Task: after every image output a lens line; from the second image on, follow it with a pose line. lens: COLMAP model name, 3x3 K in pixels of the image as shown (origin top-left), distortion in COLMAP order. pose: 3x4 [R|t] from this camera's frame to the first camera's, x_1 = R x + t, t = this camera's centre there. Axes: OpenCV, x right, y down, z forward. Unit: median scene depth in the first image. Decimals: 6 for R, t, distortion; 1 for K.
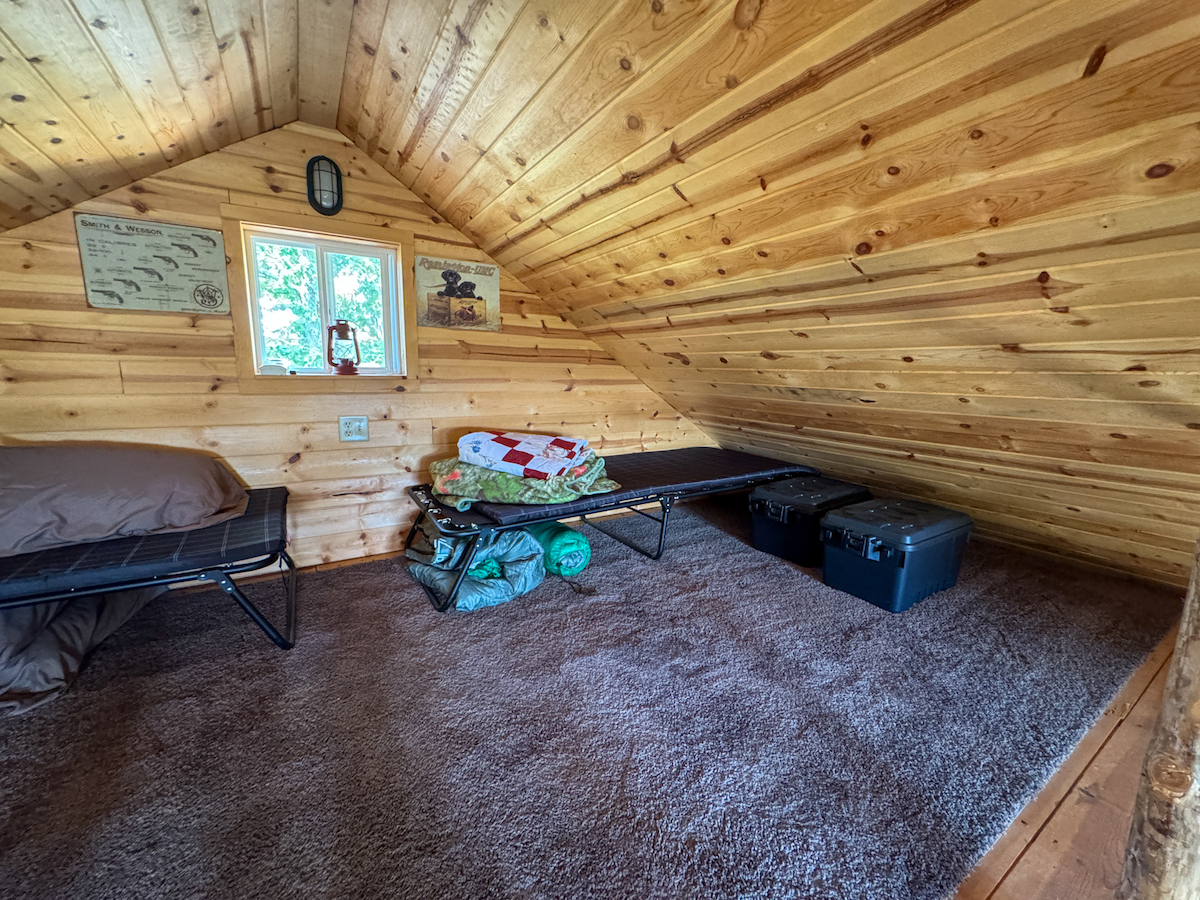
lens RADIAL K [[479.1, 0, 598.3], [0, 479.1, 451.4], [0, 0, 1]] dist [-0.005252, 0.000852]
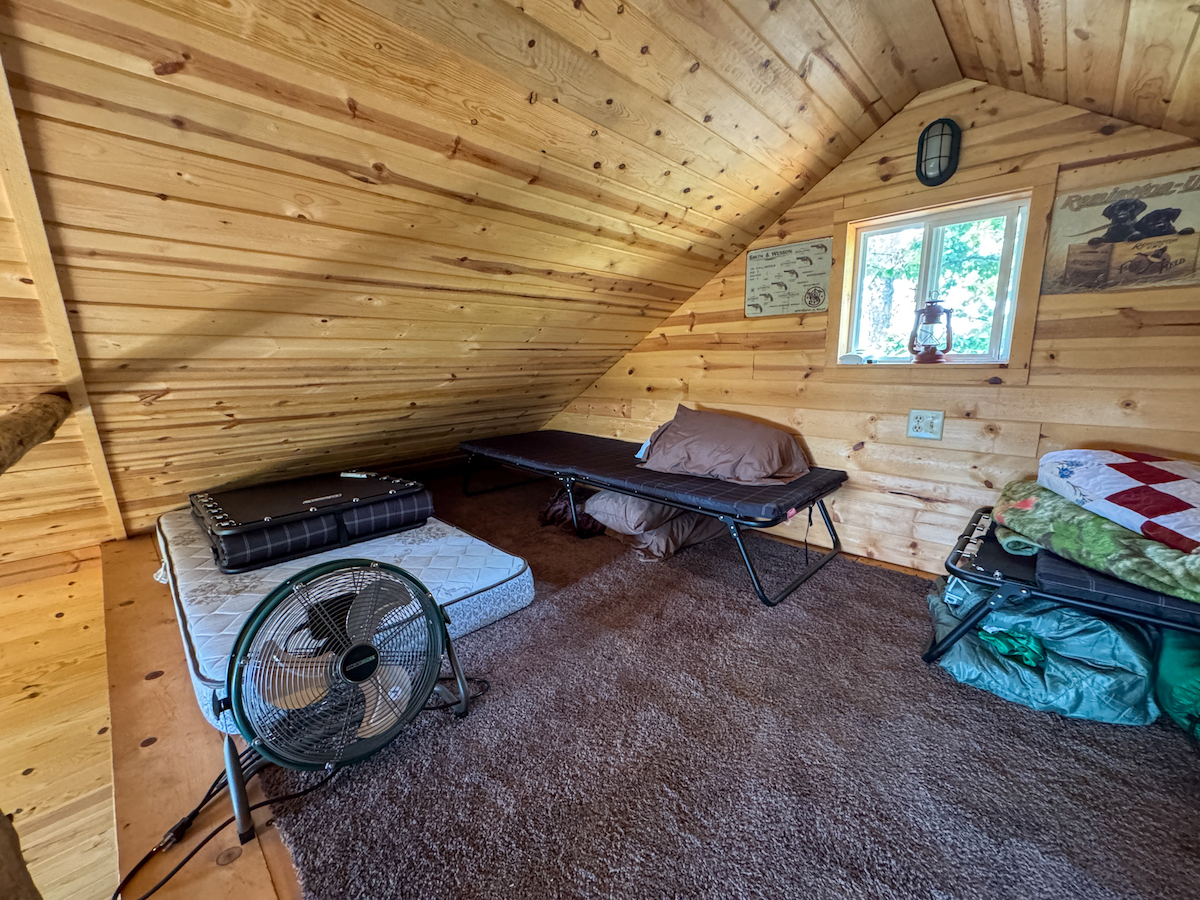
lens RADIAL K [[479.1, 0, 601.0], [0, 479.1, 450.7], [0, 0, 1]] dist [-0.005252, 0.000852]
pose [[0.251901, 0.157197, -0.954900, 0.220075], [-0.150154, 0.981119, 0.121902, -0.019716], [0.956033, 0.112675, 0.270749, 0.219327]]
